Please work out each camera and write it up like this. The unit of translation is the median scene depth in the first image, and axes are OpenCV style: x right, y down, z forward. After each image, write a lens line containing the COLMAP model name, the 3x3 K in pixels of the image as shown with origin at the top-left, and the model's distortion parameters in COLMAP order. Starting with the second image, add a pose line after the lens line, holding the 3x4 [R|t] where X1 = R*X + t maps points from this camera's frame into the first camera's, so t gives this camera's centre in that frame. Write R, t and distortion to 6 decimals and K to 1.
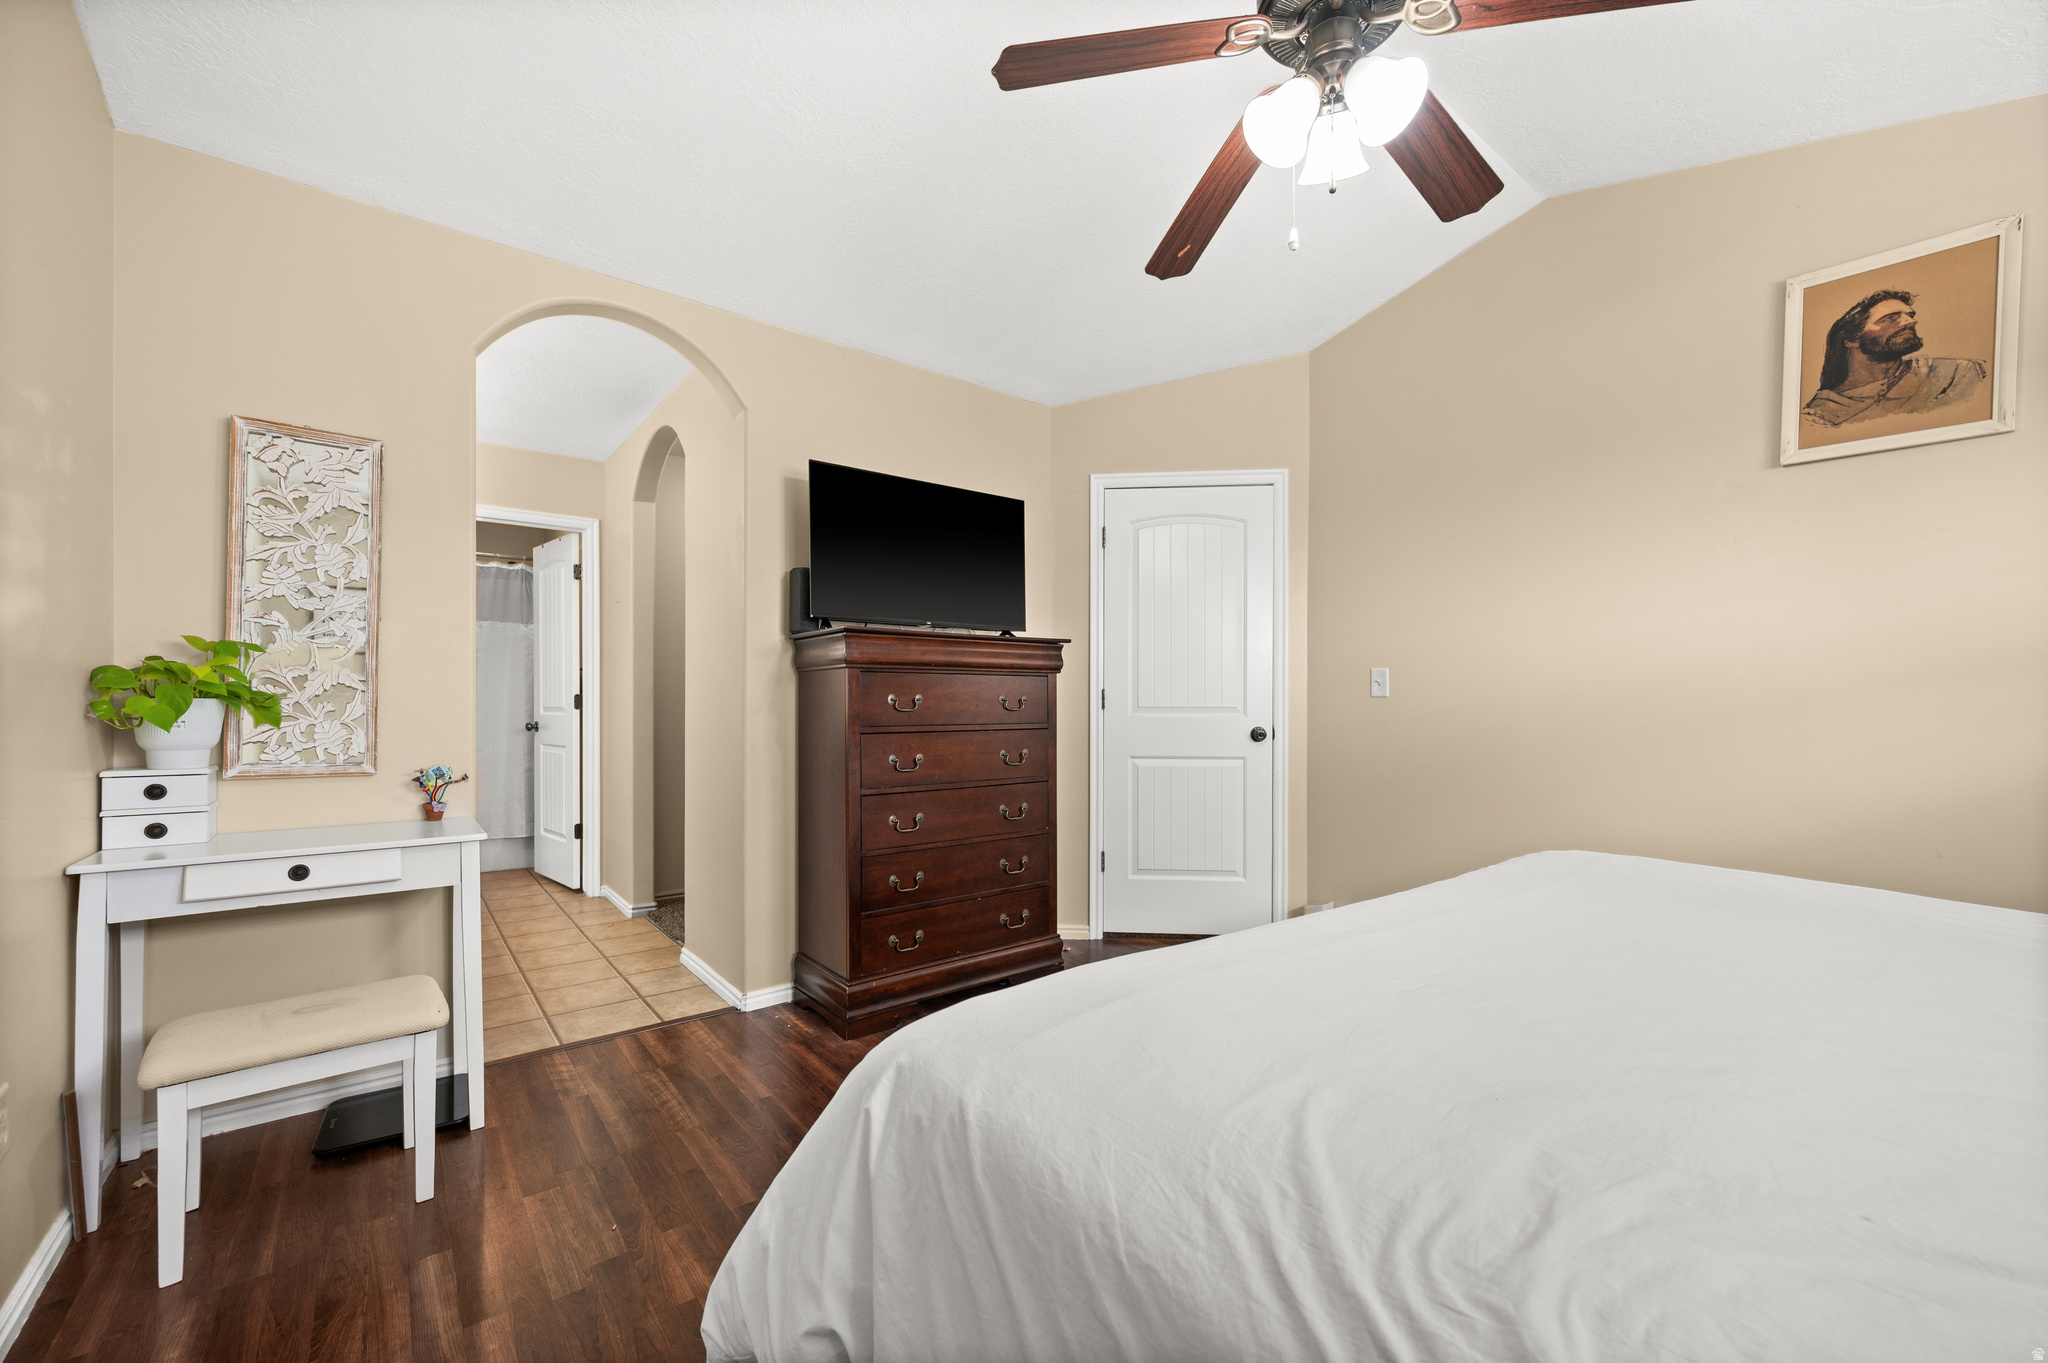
lens RADIAL K [[818.1, 0, 1029.3], [0, 818.1, 691.9], [0, 0, 1]] dist [0.002121, 0.000652]
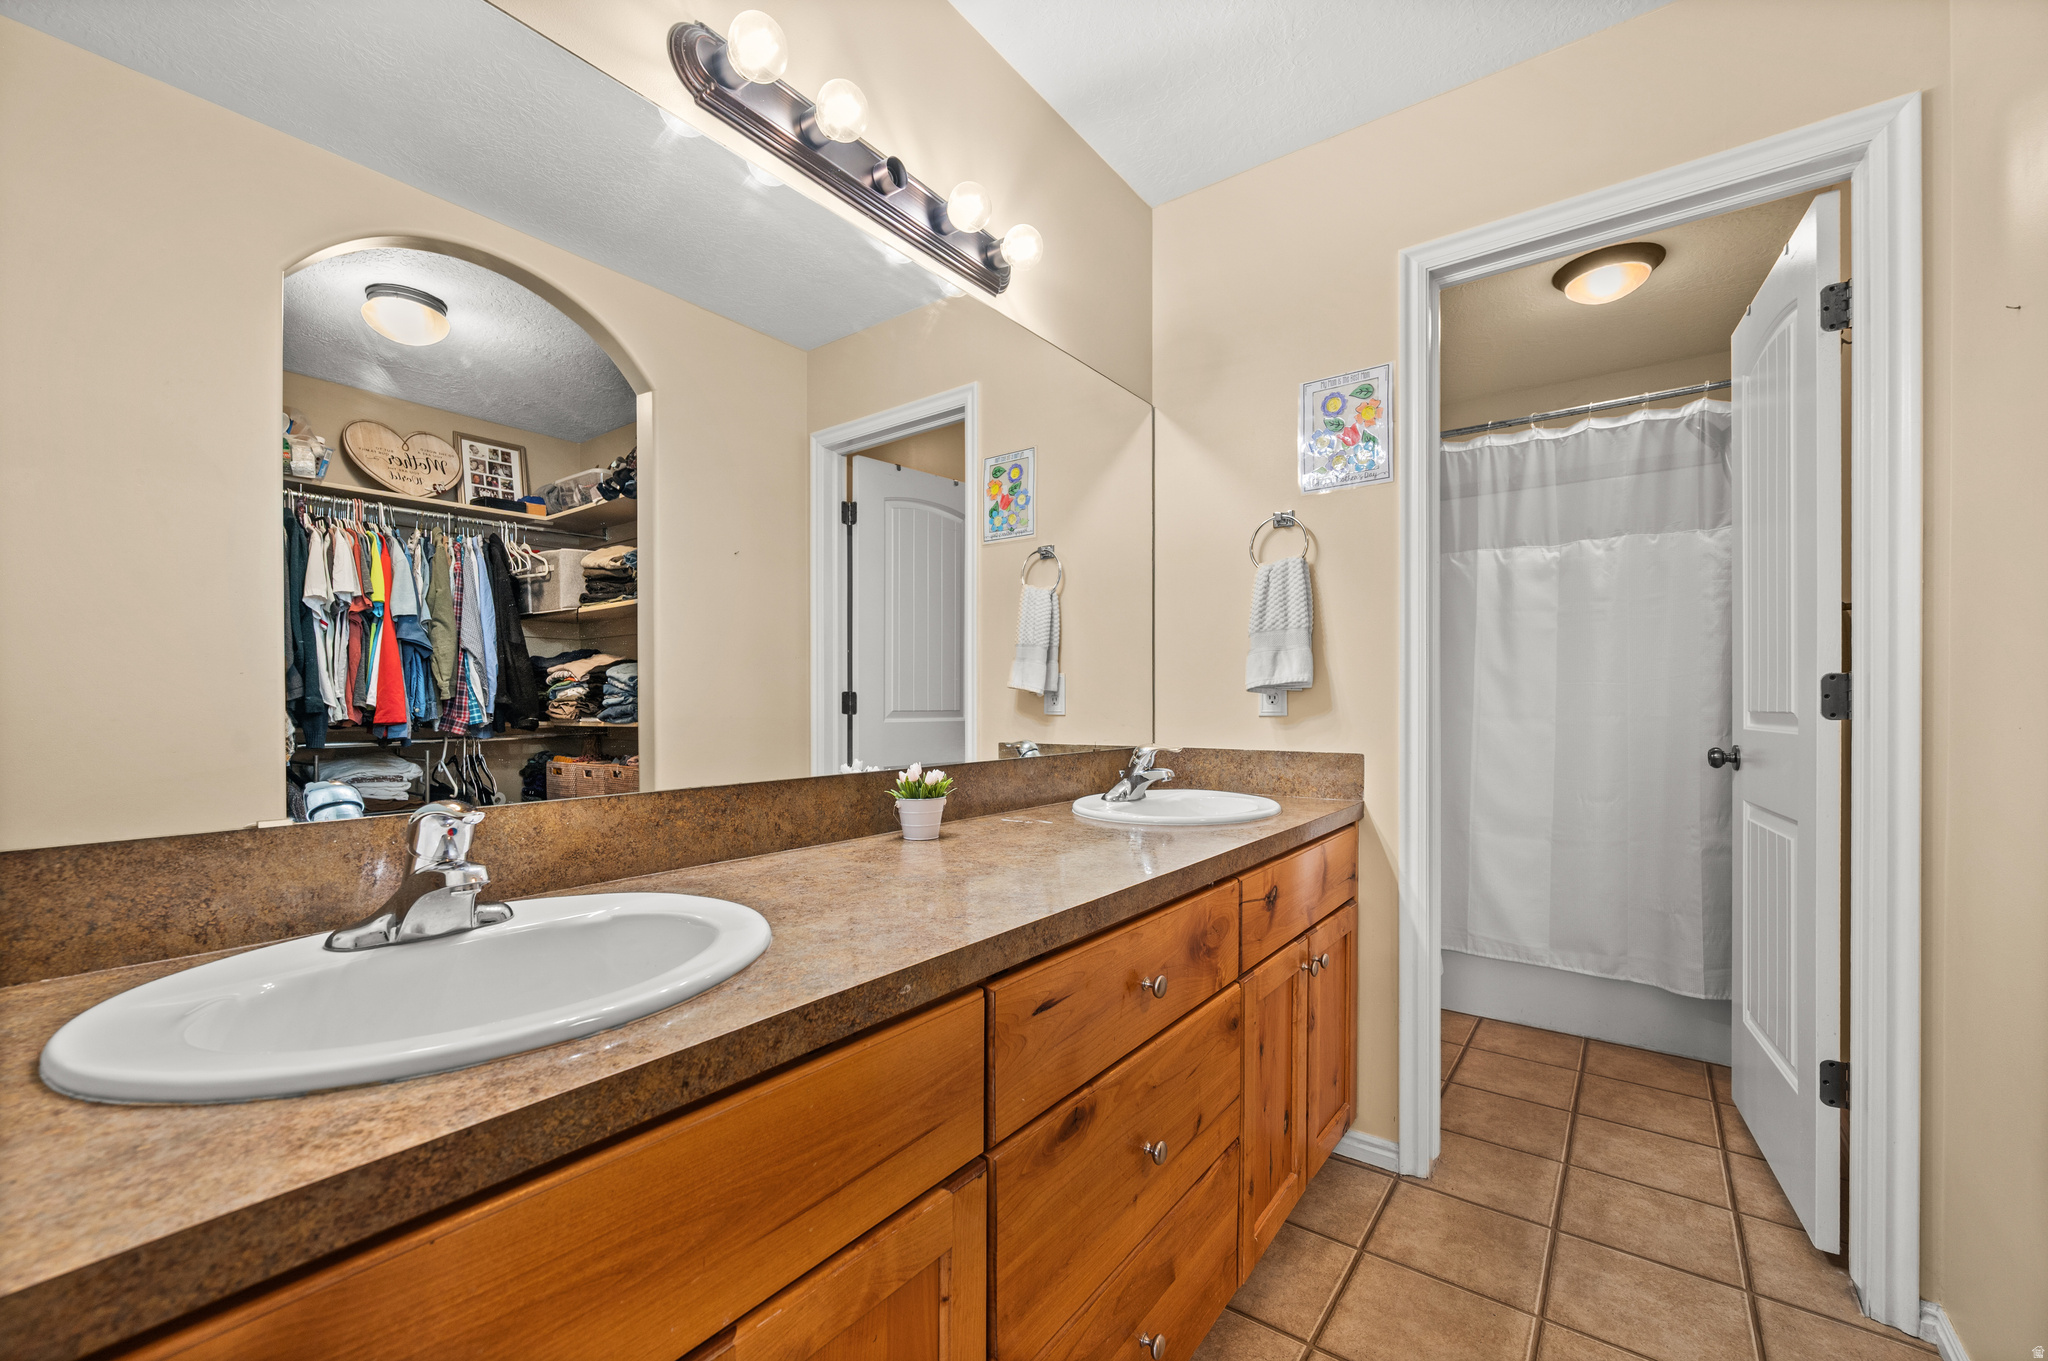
lens RADIAL K [[818.1, 0, 1027.0], [0, 818.1, 700.5], [0, 0, 1]] dist [0.002121, 0.000652]
pose [[0.247317, 0.001973, -0.968933, -0.269379], [-0.007611, 0.999971, 0.000094, 0.014504], [0.968905, 0.007351, 0.247325, 0.523279]]
